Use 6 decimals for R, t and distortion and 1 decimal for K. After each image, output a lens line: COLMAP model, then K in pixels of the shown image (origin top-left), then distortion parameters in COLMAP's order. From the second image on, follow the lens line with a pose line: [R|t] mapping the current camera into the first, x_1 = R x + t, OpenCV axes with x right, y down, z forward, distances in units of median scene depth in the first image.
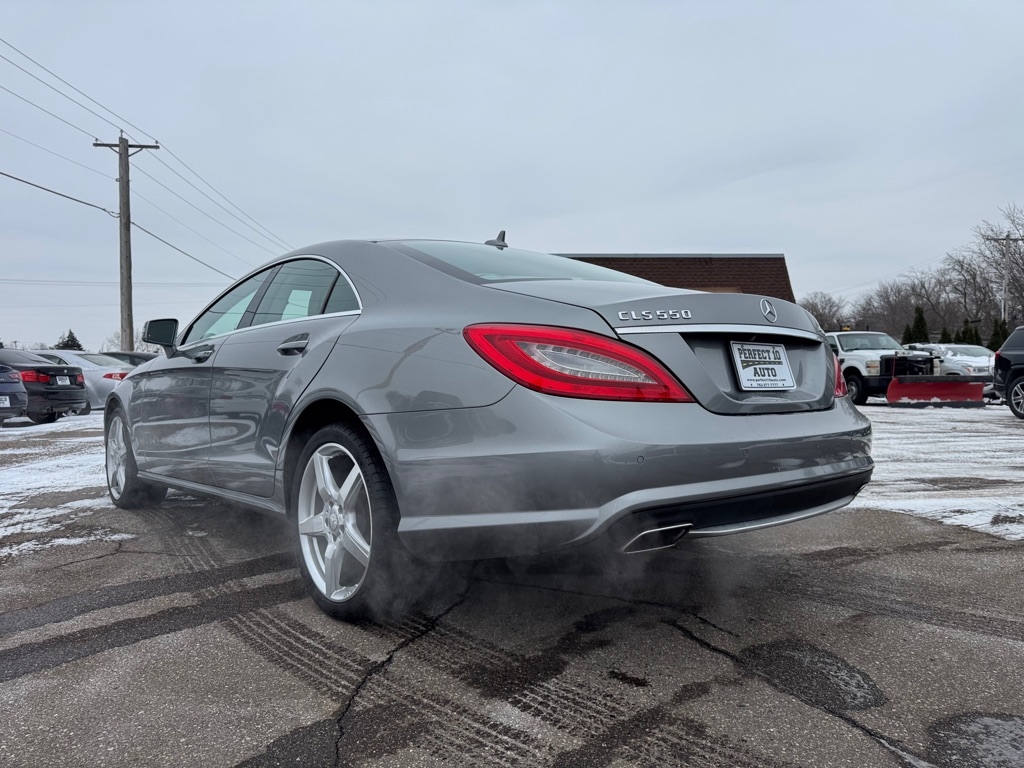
lens RADIAL K [[721.5, 0, 508.3], [0, 721.5, 392.2], [0, 0, 1]] dist [0.057625, -0.069233]
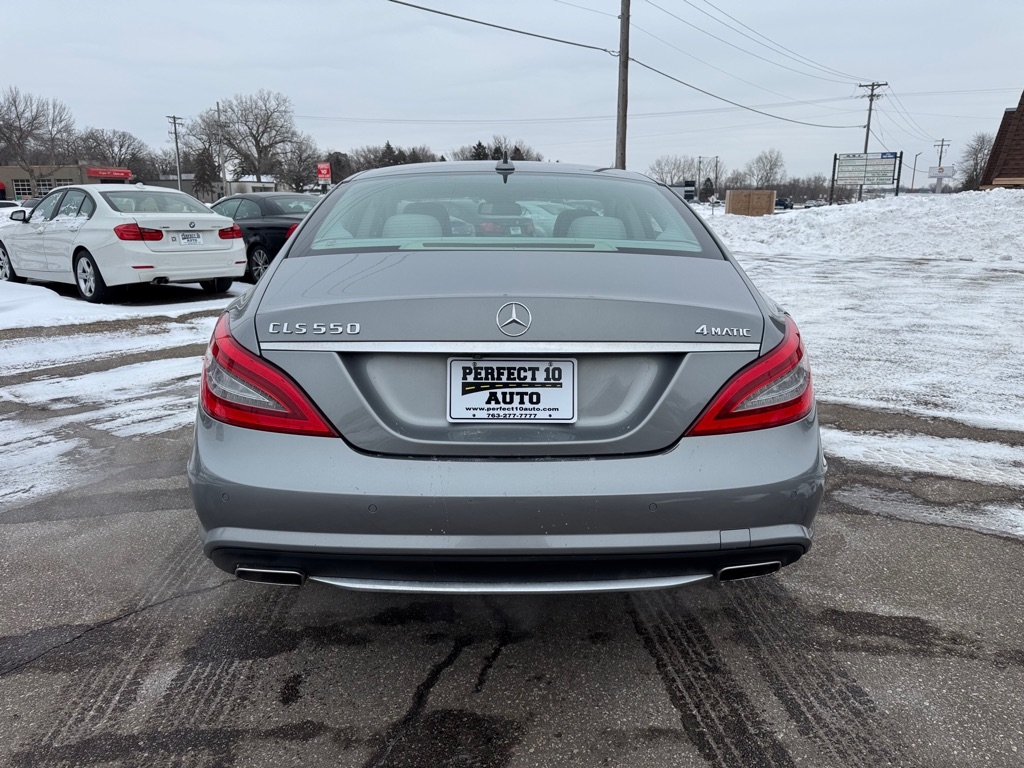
lens RADIAL K [[721.5, 0, 512.3], [0, 721.5, 381.4], [0, 0, 1]] dist [0.057625, -0.069233]
pose [[0.771767, 0.158643, -0.615799, 0.817117], [-0.019093, 0.973726, 0.226923, -0.216451], [0.635619, -0.163374, 0.754518, 0.436651]]
